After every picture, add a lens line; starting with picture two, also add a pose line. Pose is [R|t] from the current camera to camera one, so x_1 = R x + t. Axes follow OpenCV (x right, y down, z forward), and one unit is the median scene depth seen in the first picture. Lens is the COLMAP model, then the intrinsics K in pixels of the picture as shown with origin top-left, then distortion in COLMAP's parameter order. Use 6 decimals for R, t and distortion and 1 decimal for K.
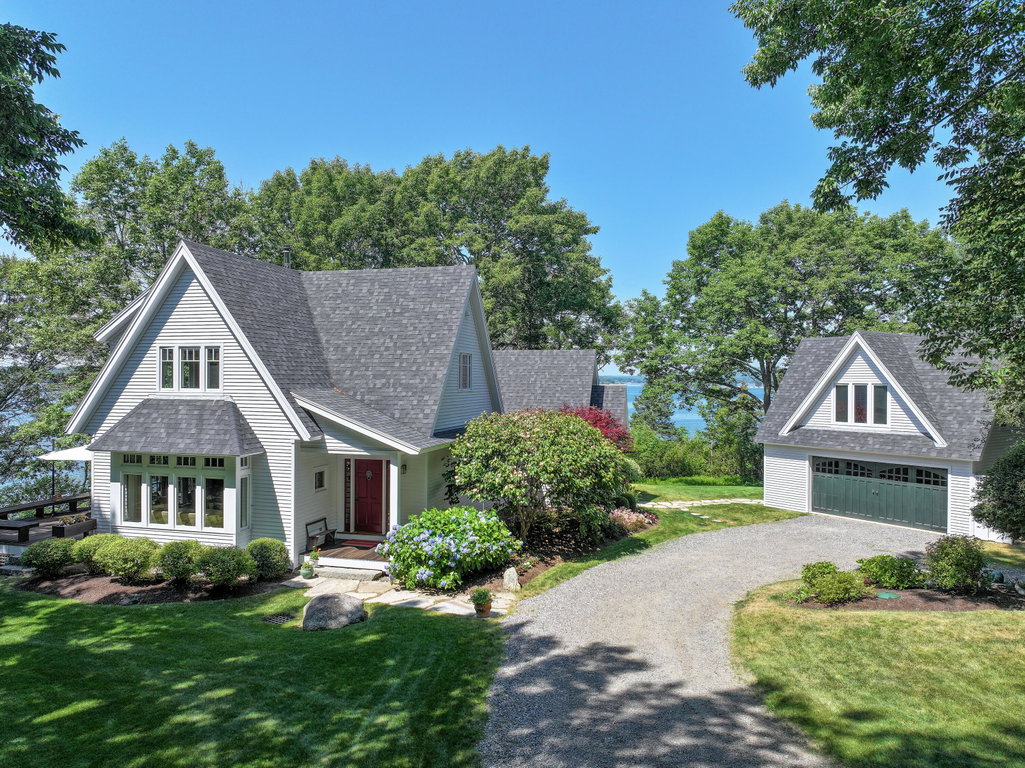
lens RADIAL K [[719.2, 0, 512.5], [0, 719.2, 384.0], [0, 0, 1]] dist [-0.004689, 0.003921]
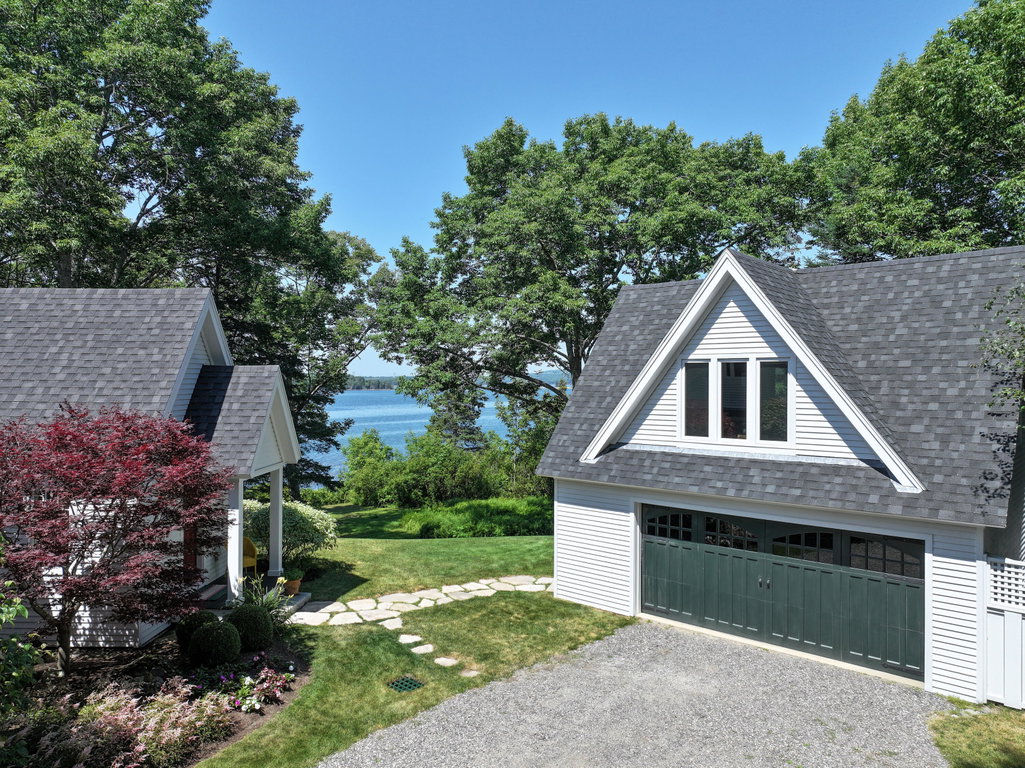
lens RADIAL K [[721.5, 0, 512.5], [0, 721.5, 384.0], [0, 0, 1]] dist [0.037159, 0.000974]
pose [[0.973498, -0.001102, 0.228693, 0.298814], [0.001623, 0.999996, -0.002090, 0.023625], [-0.228690, 0.002406, 0.973496, 0.738200]]
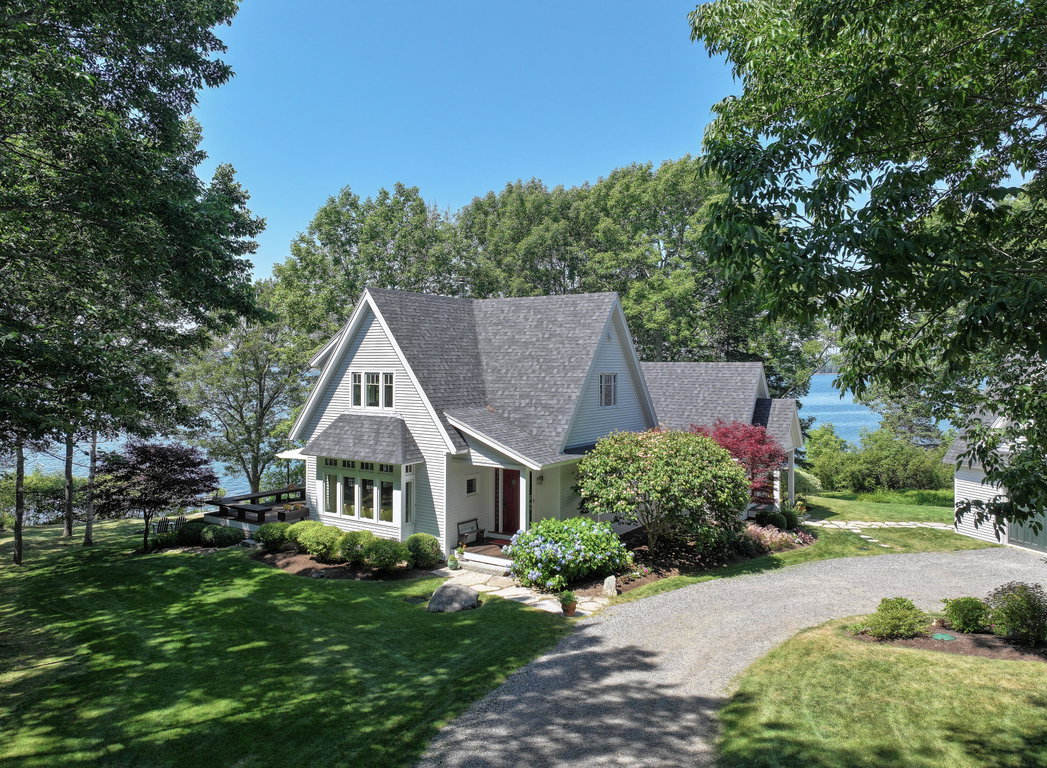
lens RADIAL K [[761.5, 0, 512.8], [0, 761.5, 359.5], [0, 0, 1]] dist [-0.006237, 0.000815]
pose [[0.942463, -0.004209, -0.334285, 0.214013], [0.000043, 0.999922, -0.012468, -0.058030], [0.334312, 0.011736, 0.942390, -0.151252]]
